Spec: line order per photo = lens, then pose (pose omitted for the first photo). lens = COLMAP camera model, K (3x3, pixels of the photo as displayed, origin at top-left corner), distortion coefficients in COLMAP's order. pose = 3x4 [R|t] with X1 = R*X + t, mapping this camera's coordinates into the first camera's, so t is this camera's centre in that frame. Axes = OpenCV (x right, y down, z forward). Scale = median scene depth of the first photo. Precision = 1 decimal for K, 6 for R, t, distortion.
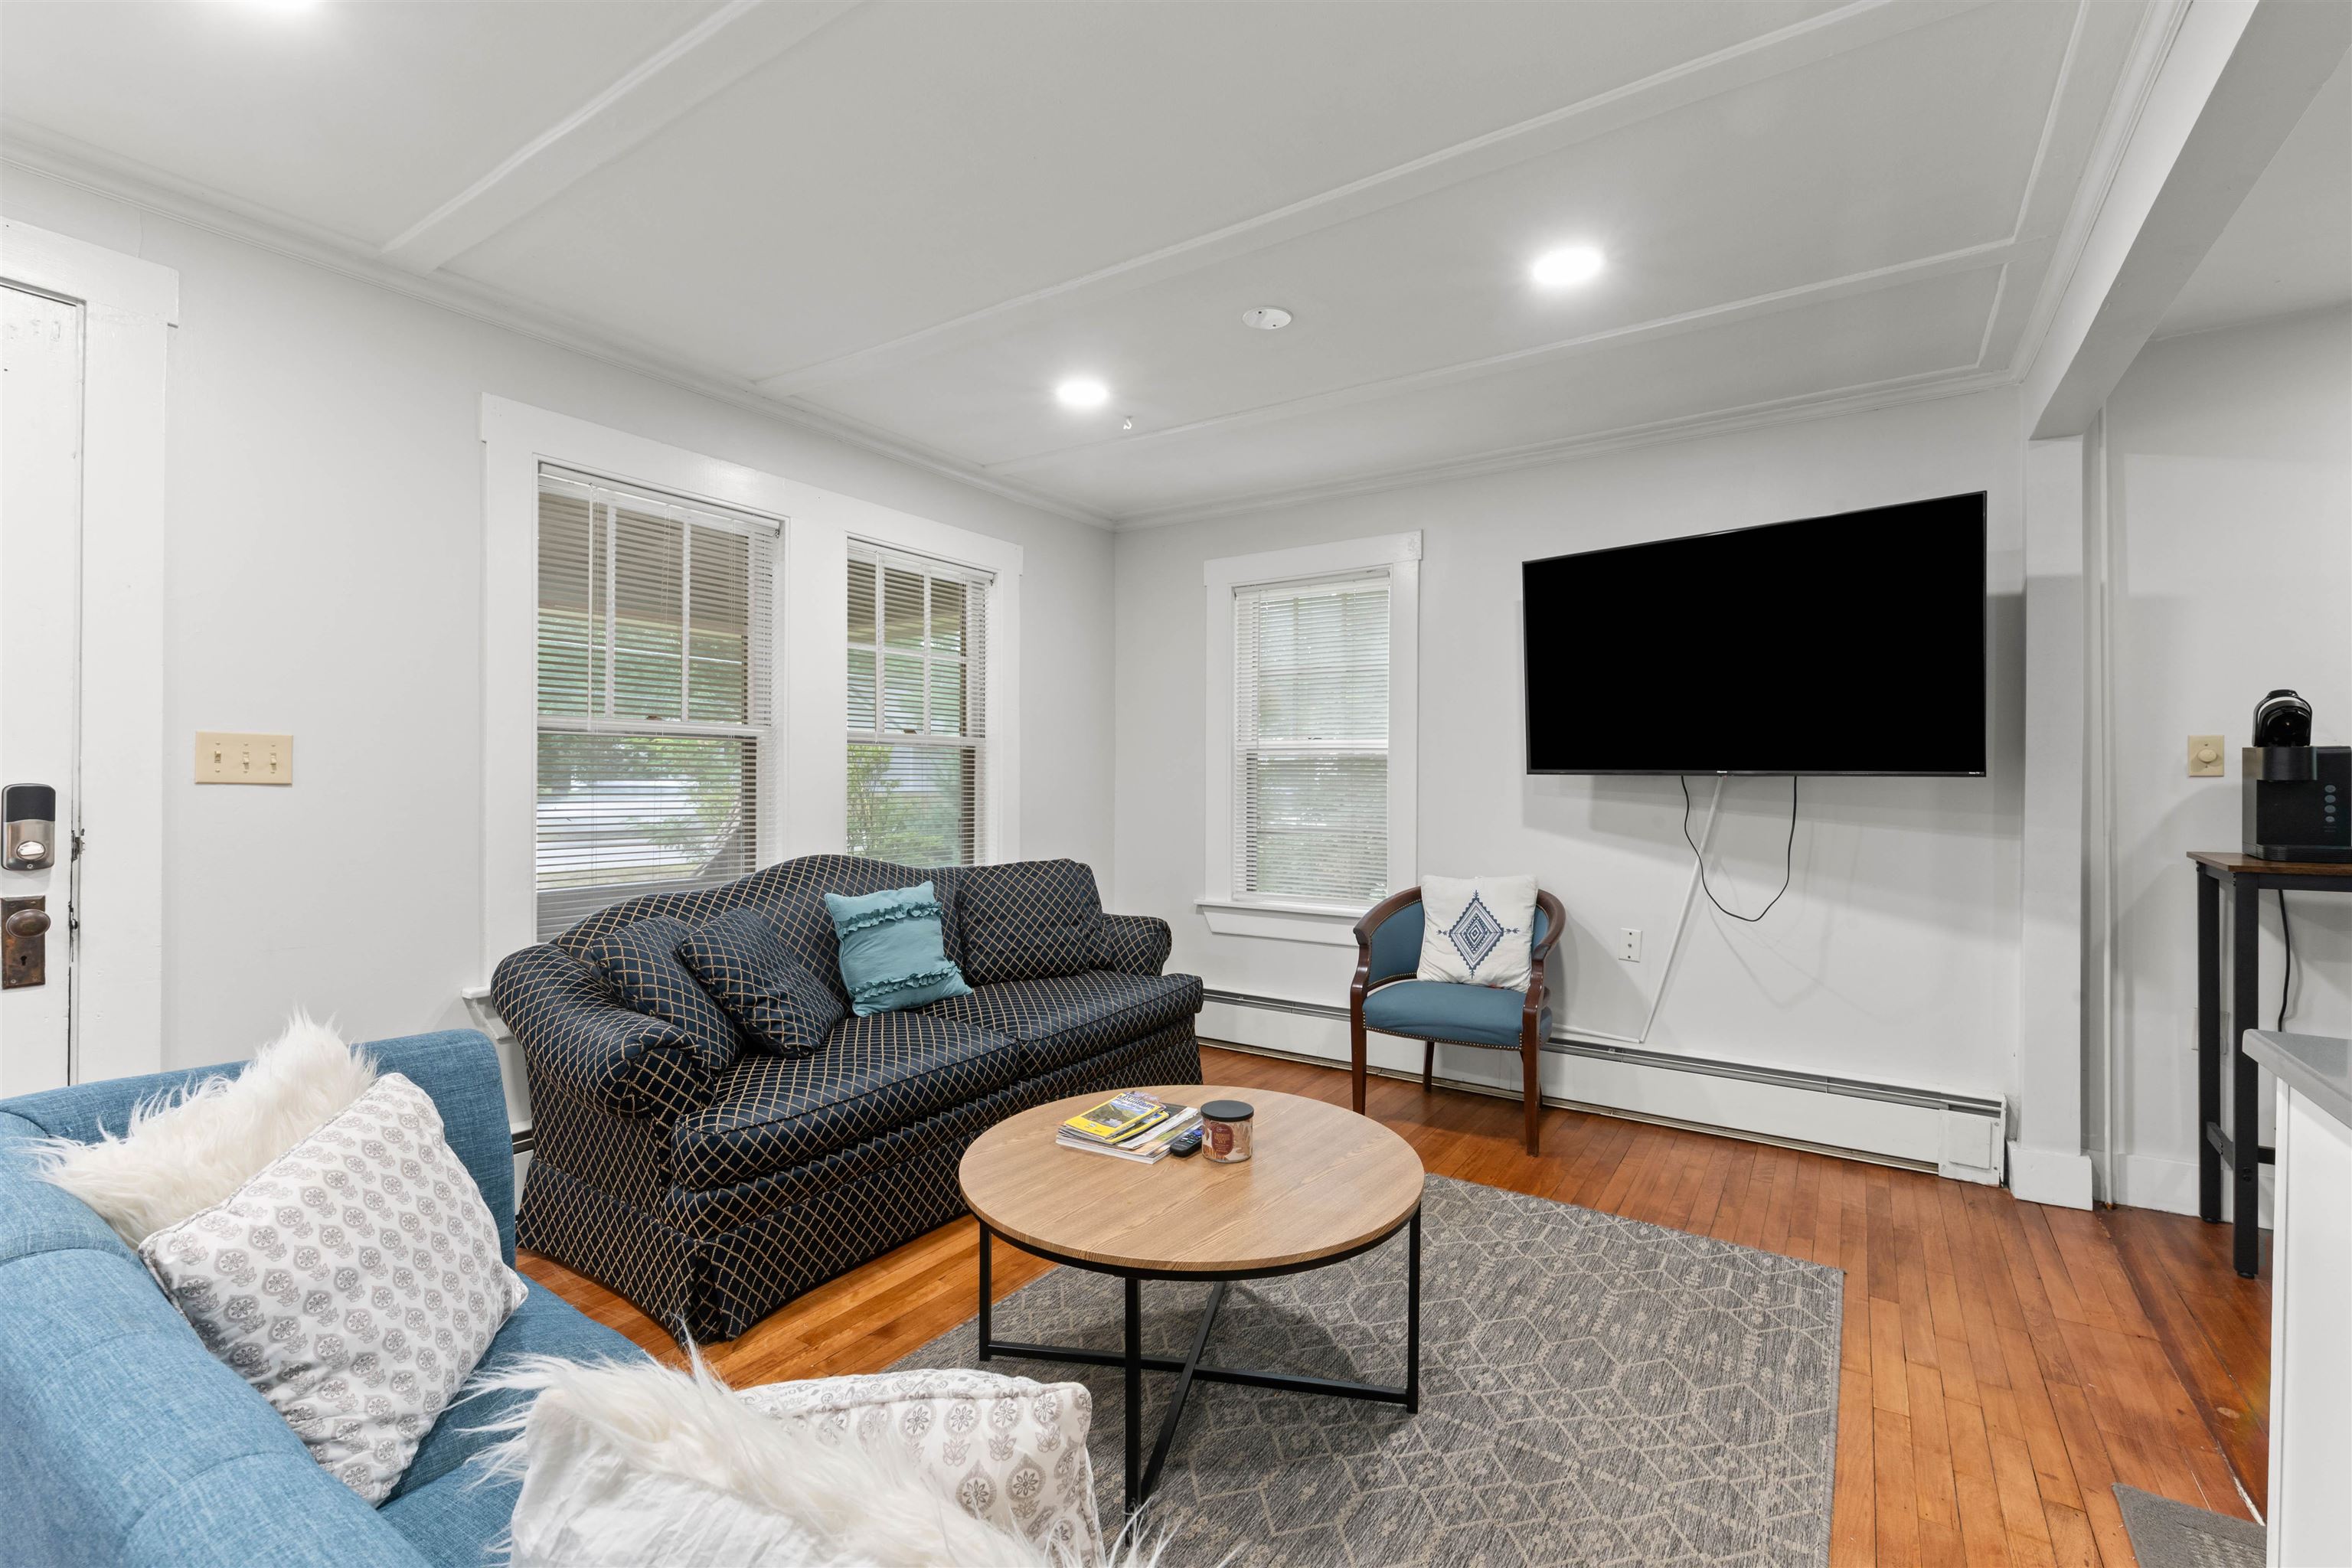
lens RADIAL K [[997.0, 0, 1183.9], [0, 997.0, 776.6], [0, 0, 1]] dist [-0.000817, 0.000523]
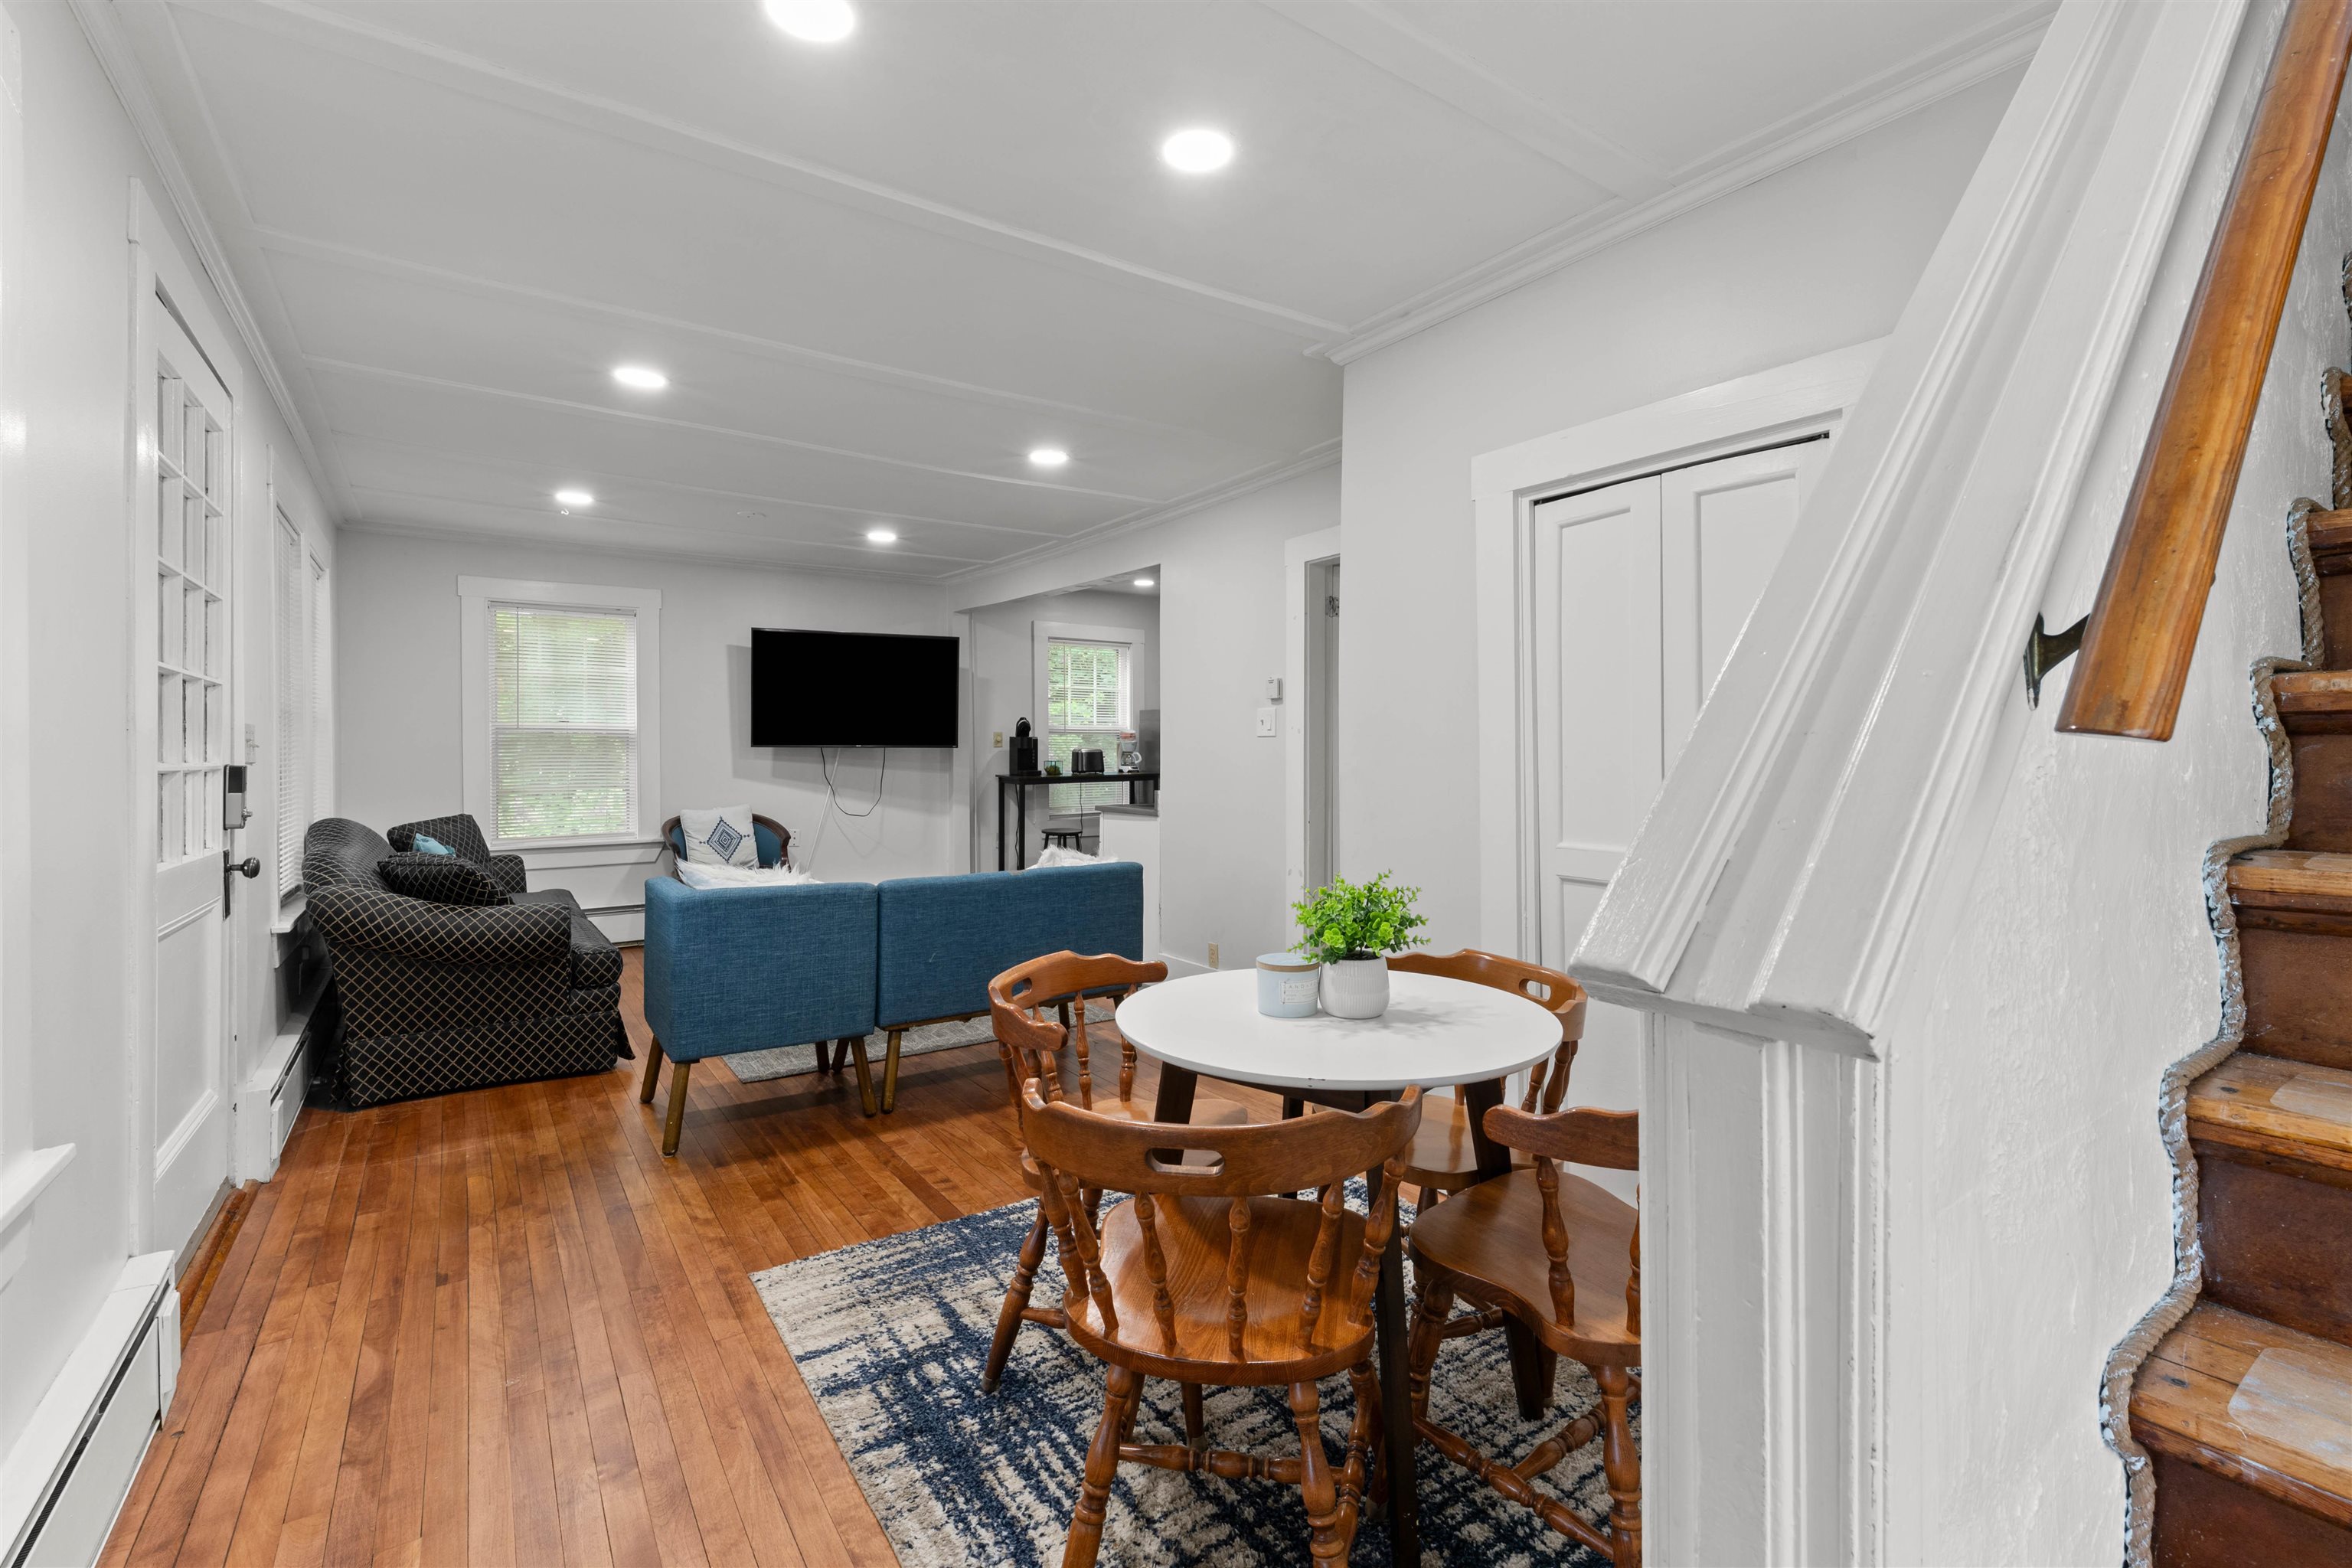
lens RADIAL K [[997.0, 0, 1170.7], [0, 997.0, 763.5], [0, 0, 1]] dist [-0.000817, 0.000523]
pose [[0.376713, -0.014505, 0.926216, -1.025942], [0.008809, 0.999888, 0.012076, 0.012636], [-0.926288, 0.003610, 0.376799, -0.359096]]
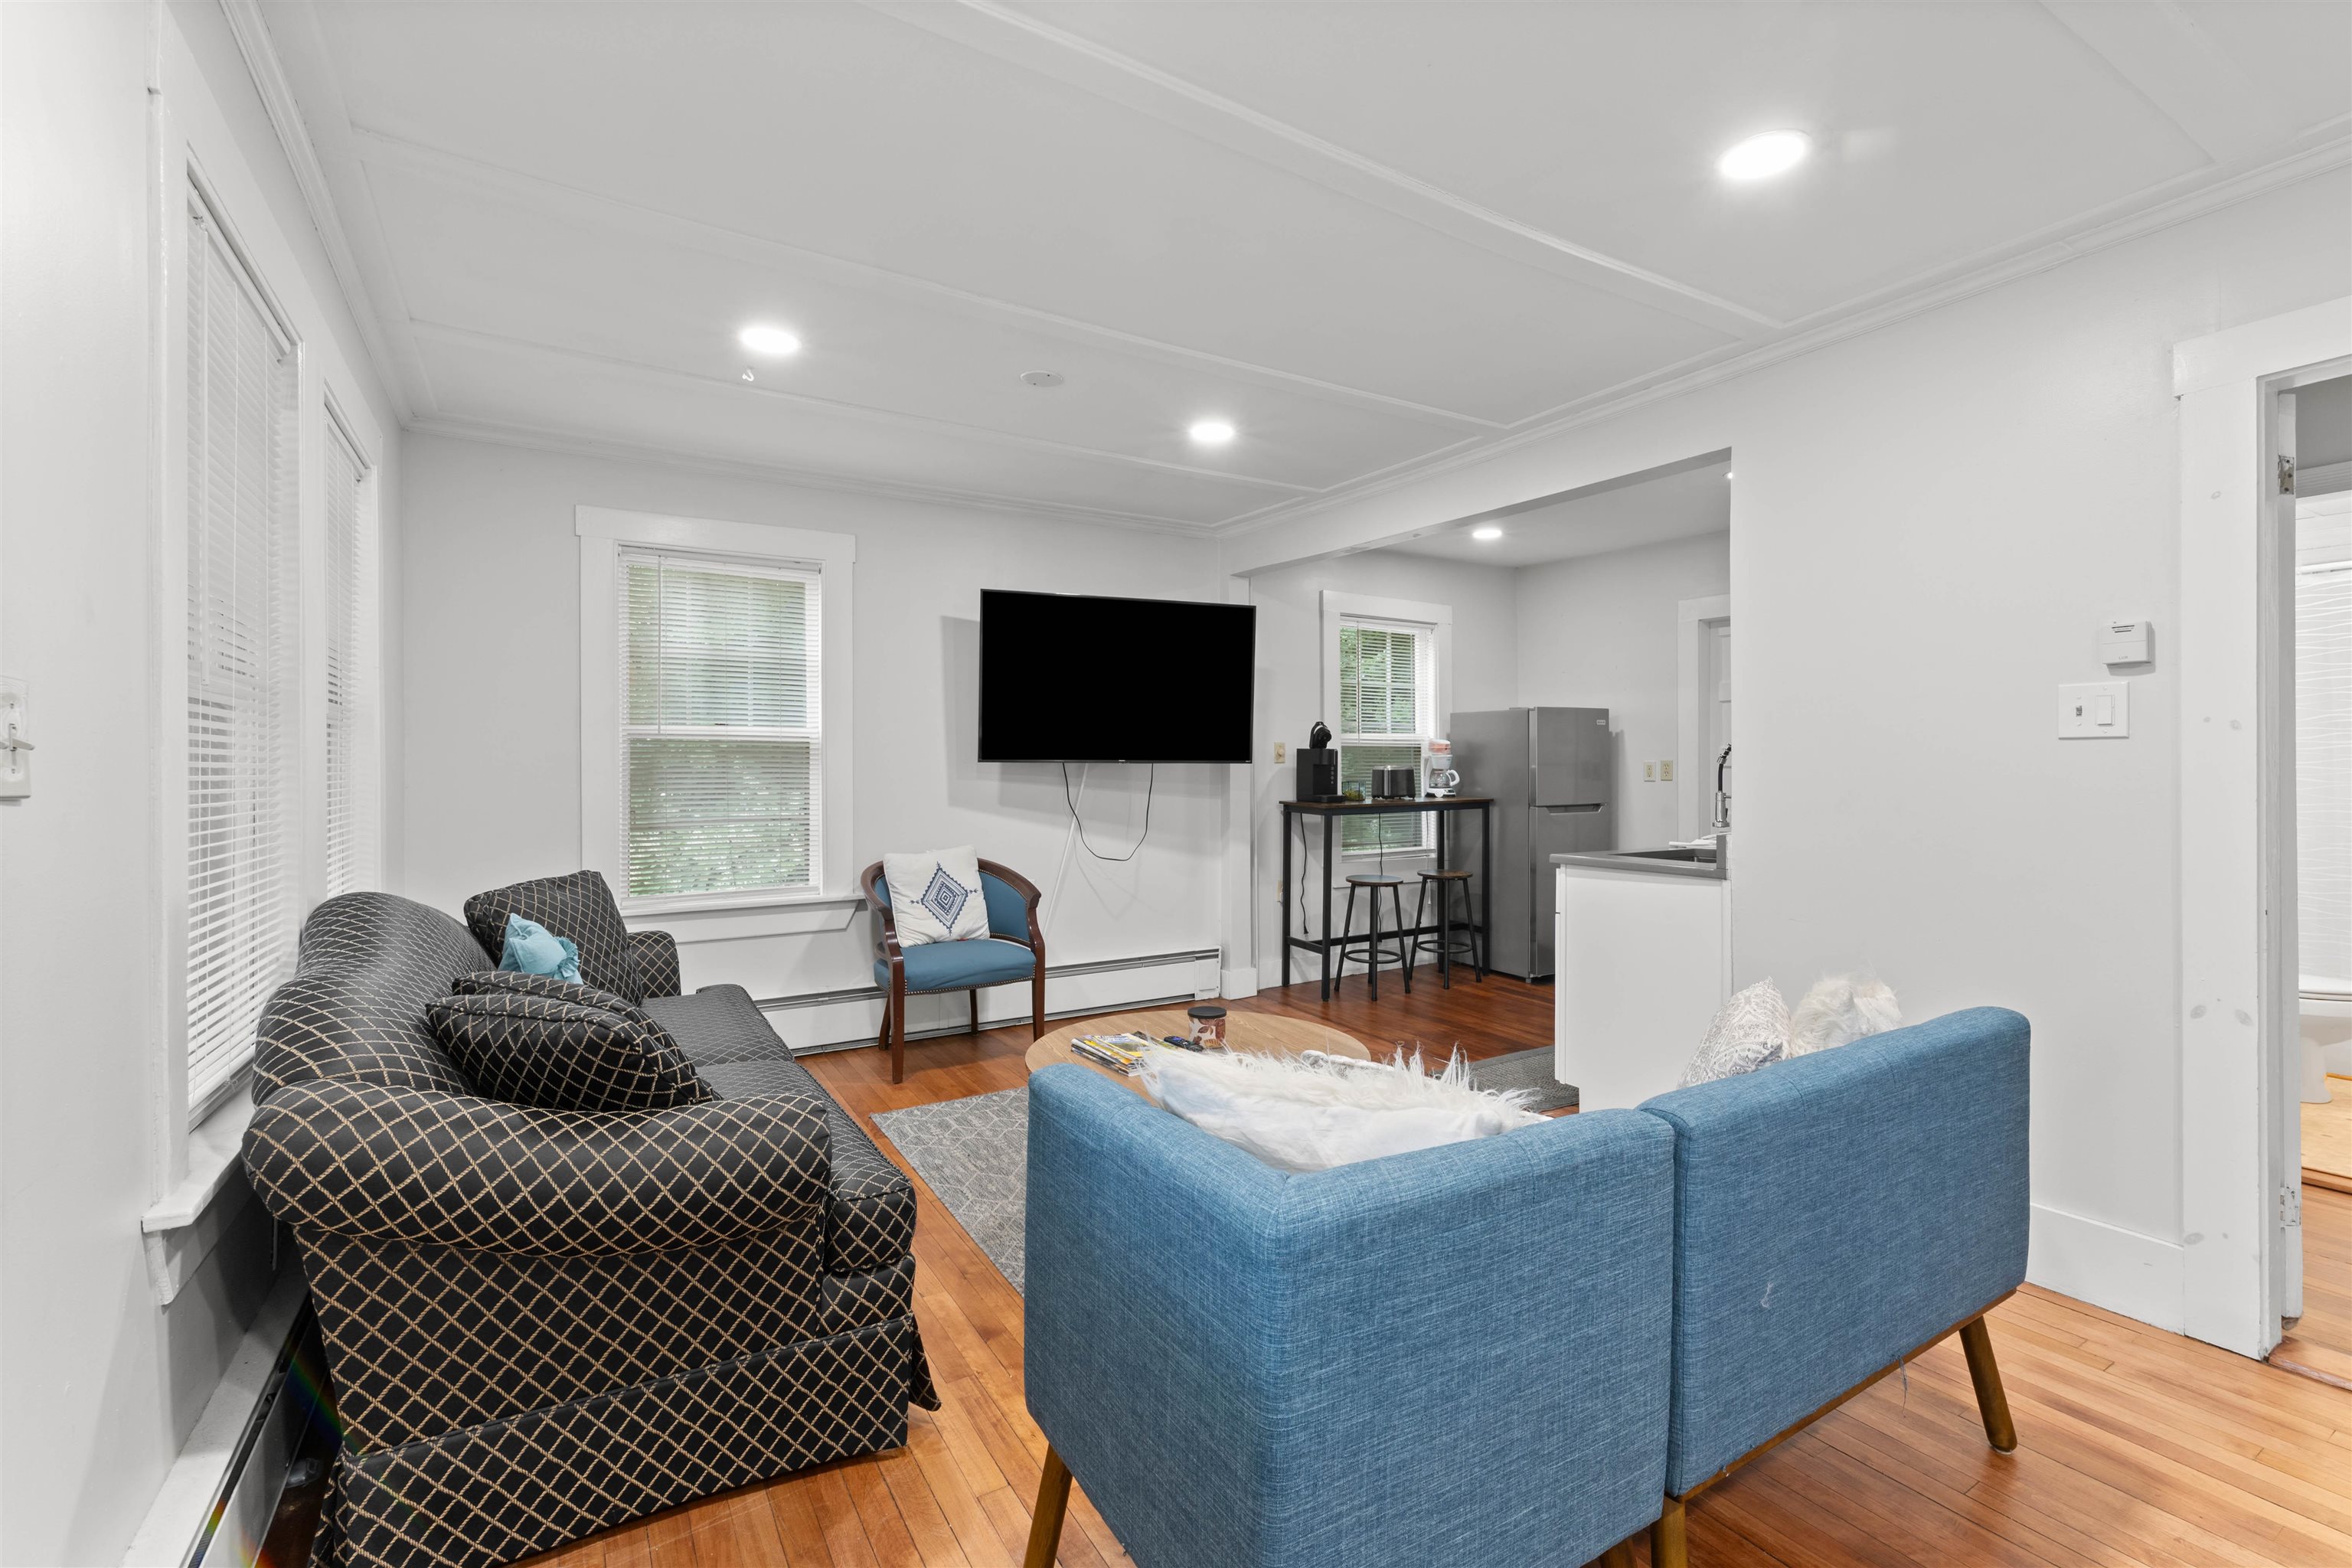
lens RADIAL K [[997.0, 0, 1177.6], [0, 997.0, 774.0], [0, 0, 1]] dist [-0.000817, 0.000523]
pose [[0.436594, -0.006776, 0.899633, -0.658051], [0.008941, 0.999955, 0.003193, 0.010936], [-0.899614, 0.006650, 0.436635, 0.248625]]
